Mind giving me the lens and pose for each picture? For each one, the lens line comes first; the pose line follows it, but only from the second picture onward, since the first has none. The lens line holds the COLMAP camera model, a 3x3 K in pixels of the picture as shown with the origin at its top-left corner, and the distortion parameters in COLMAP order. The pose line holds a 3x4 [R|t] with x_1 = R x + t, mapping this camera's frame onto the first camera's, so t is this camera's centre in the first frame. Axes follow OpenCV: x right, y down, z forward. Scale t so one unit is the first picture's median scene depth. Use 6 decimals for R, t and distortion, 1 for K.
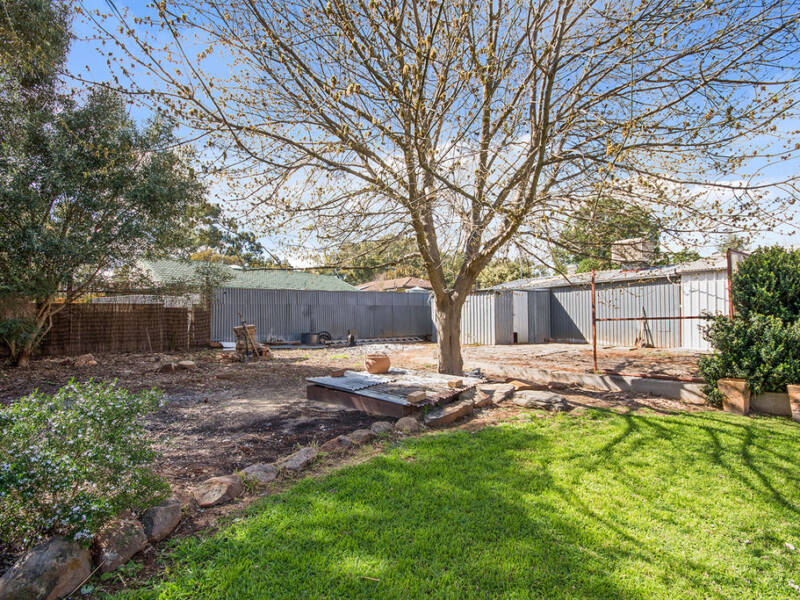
lens RADIAL K [[401.3, 0, 400.0], [0, 401.3, 300.0], [0, 0, 1]] dist [-0.021995, -0.000571]
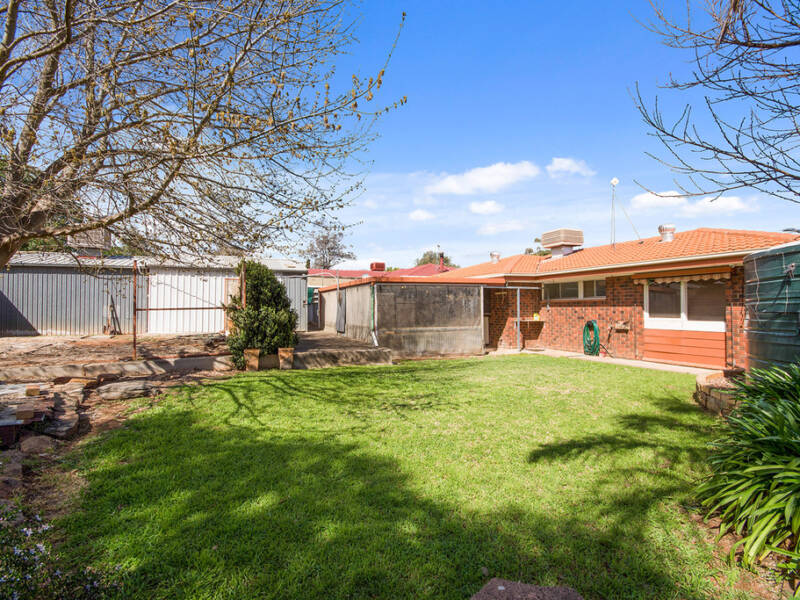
lens RADIAL K [[401.3, 0, 400.0], [0, 401.3, 300.0], [0, 0, 1]] dist [-0.021995, -0.000571]
pose [[0.216706, 0.013053, 0.976150, -0.510752], [-0.049912, 0.998751, -0.002274, -0.012422], [-0.974960, -0.048228, 0.217087, 0.114763]]
